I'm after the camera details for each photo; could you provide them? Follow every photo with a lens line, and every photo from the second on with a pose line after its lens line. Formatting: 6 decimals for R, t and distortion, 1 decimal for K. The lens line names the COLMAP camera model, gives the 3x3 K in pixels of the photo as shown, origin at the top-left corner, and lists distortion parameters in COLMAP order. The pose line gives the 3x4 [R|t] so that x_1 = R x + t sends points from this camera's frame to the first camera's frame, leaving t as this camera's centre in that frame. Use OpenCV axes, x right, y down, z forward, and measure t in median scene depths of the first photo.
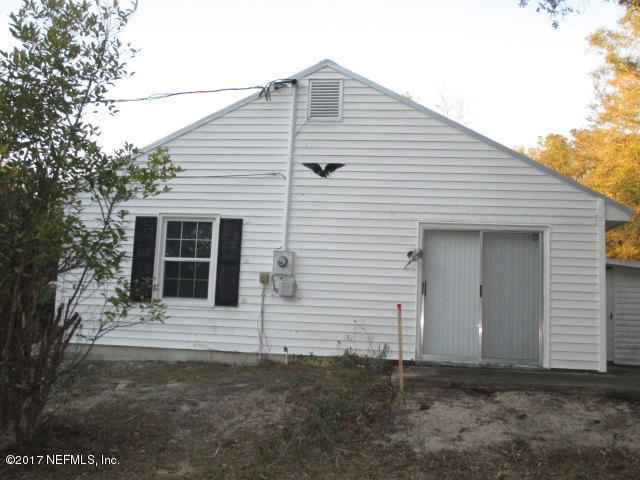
lens RADIAL K [[666.9, 0, 319.2], [0, 666.9, 238.6], [0, 0, 1]] dist [-0.054405, 0.000000]
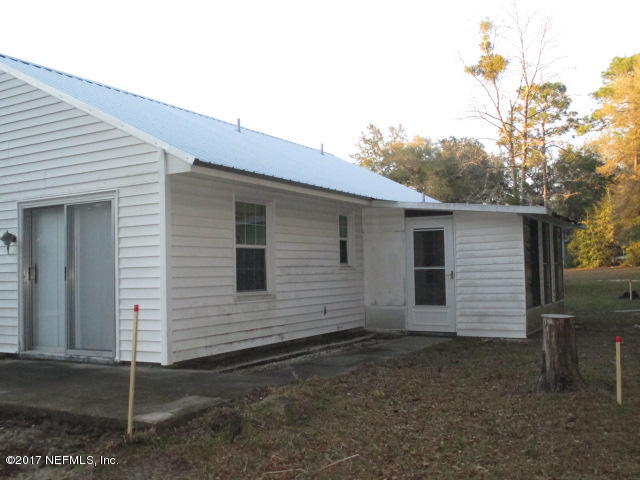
lens RADIAL K [[666.9, 0, 320.0], [0, 666.9, 241.6], [0, 0, 1]] dist [-0.054405, 0.000000]
pose [[0.925956, -0.087404, -0.367377, 0.859519], [0.112910, 0.992422, 0.048474, 0.031595], [0.360357, -0.086365, 0.928808, 0.307998]]
